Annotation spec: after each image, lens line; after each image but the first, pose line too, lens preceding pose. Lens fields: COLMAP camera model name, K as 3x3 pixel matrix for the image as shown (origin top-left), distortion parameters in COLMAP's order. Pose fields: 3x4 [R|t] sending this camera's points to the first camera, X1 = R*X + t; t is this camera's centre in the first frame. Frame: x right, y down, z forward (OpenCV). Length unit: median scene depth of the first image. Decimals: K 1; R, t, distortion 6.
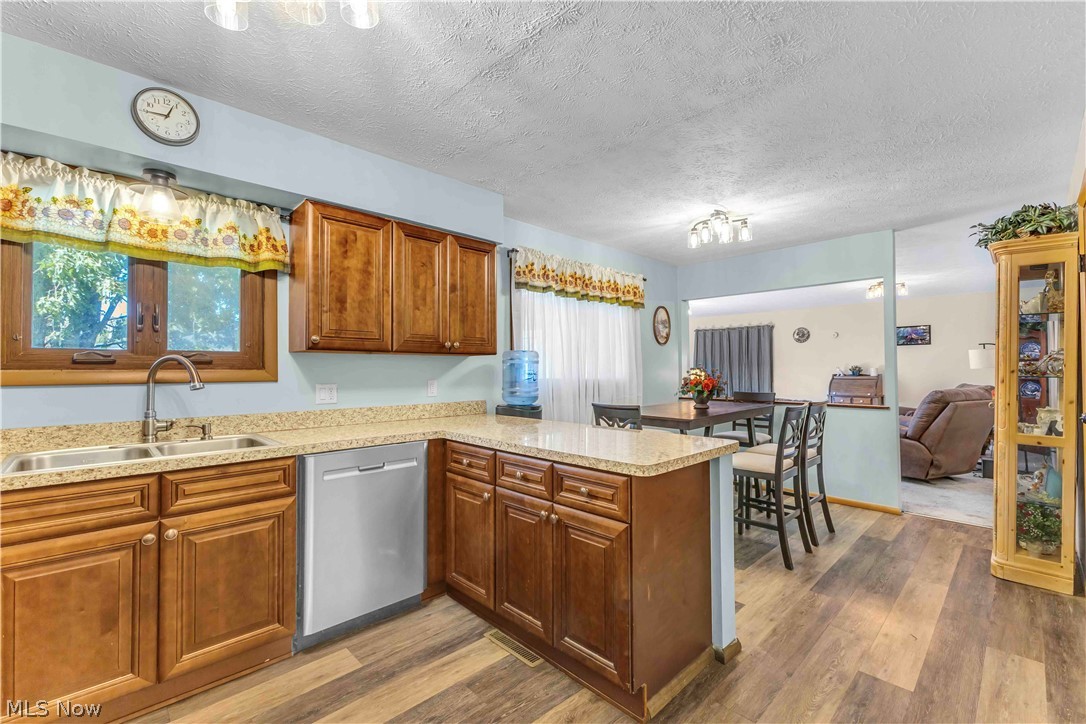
lens RADIAL K [[467.6, 0, 546.0], [0, 467.6, 361.5], [0, 0, 1]] dist [0.003523, -0.000133]
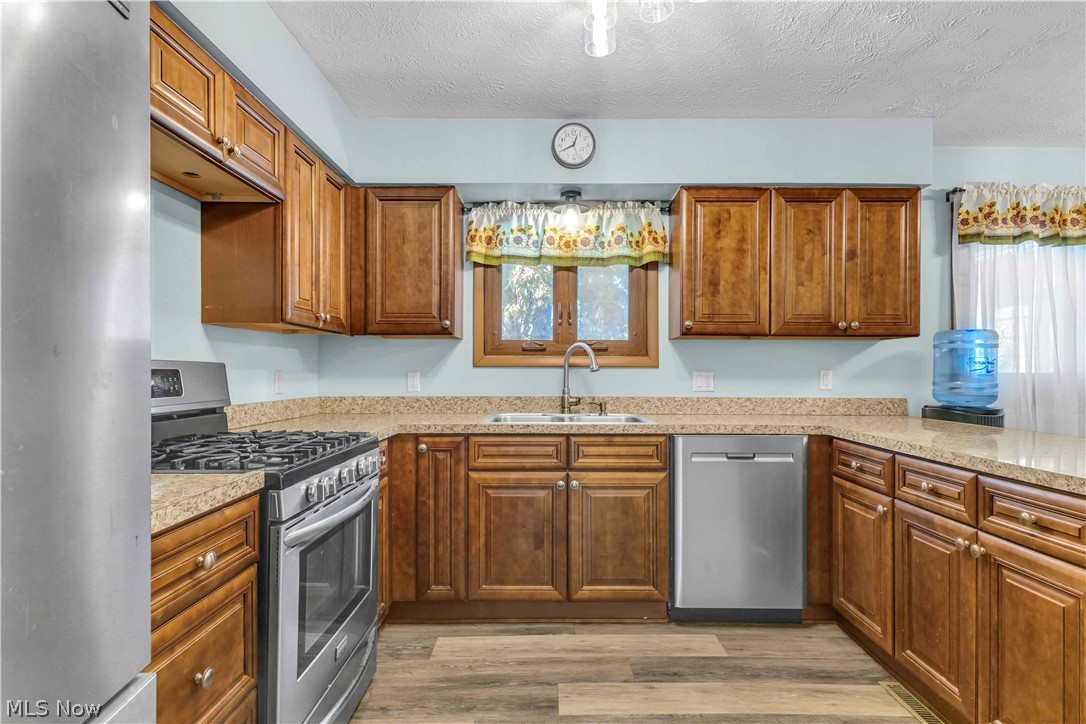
lens RADIAL K [[536.4, 0, 547.9], [0, 536.4, 372.9], [0, 0, 1]] dist [0.005305, -0.000474]
pose [[0.715703, 0.007100, -0.698369, 0.097782], [0.006789, 0.999830, 0.017123, 0.034881], [0.698372, -0.016996, 0.715533, -0.041036]]
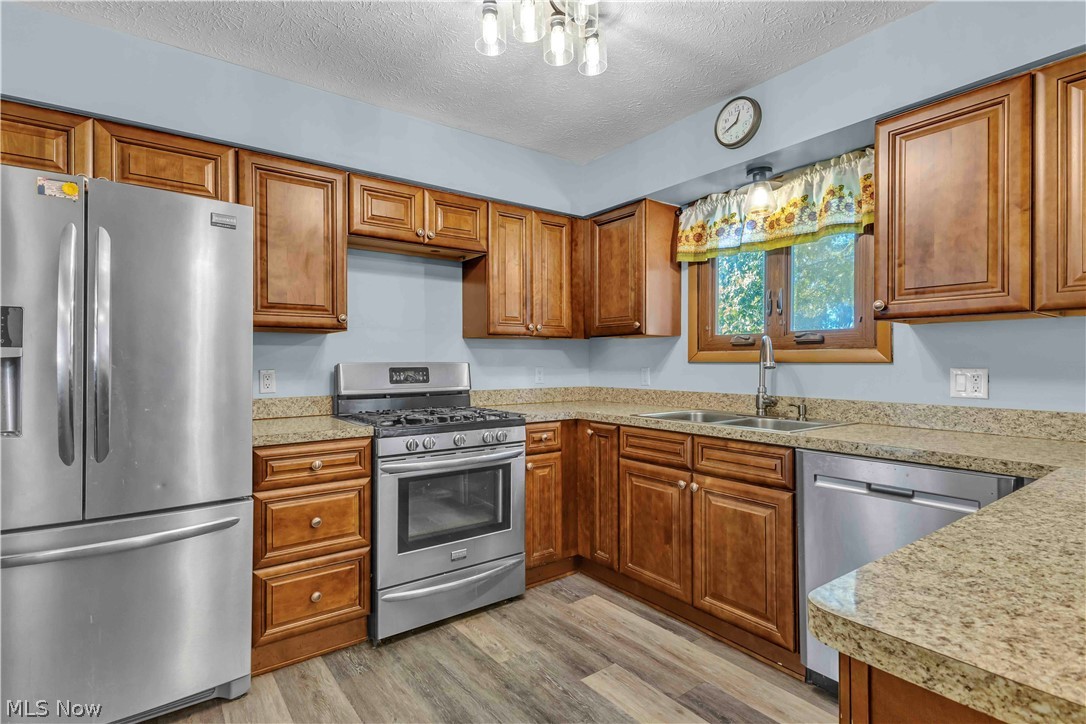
lens RADIAL K [[525.4, 0, 540.0], [0, 525.4, 363.3], [0, 0, 1]] dist [0.001967, 0.000026]
pose [[-0.139587, 0.005724, -0.990193, 0.410284], [0.018686, 0.999820, 0.003145, 0.031263], [0.990034, -0.018064, -0.139669, 0.578786]]
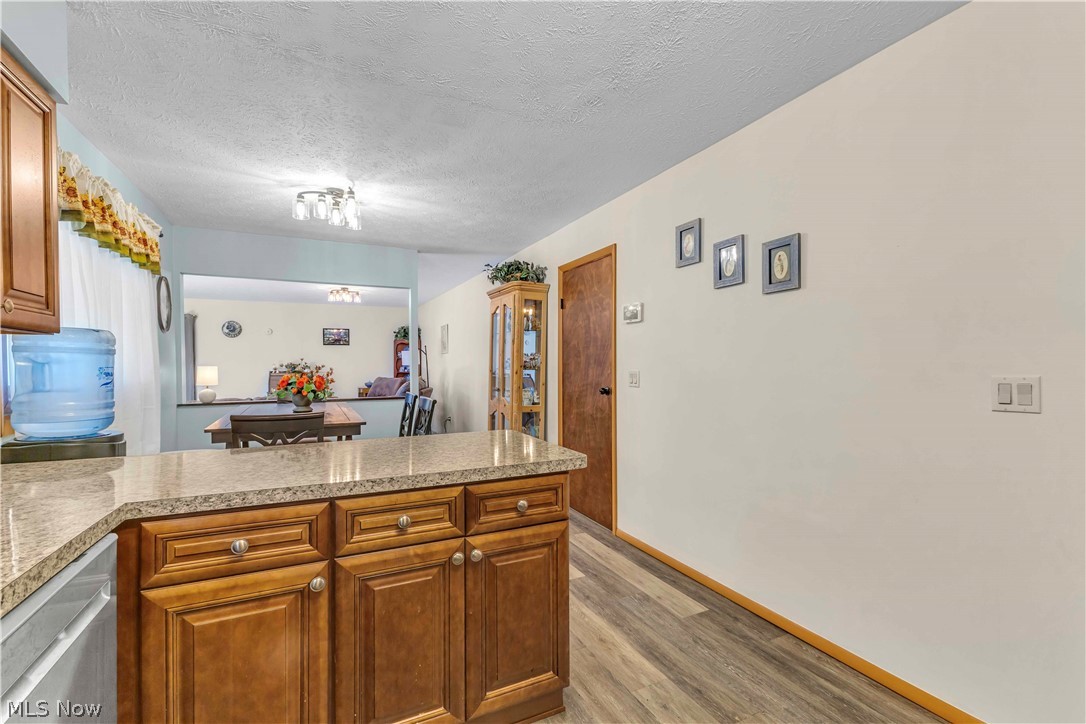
lens RADIAL K [[475.6, 0, 543.9], [0, 475.6, 366.3], [0, 0, 1]] dist [0.000307, -0.000099]
pose [[0.316449, -0.002059, 0.948607, -0.560654], [-0.011780, 0.999912, 0.006100, 0.012321], [-0.948537, -0.013104, 0.316397, 0.521167]]
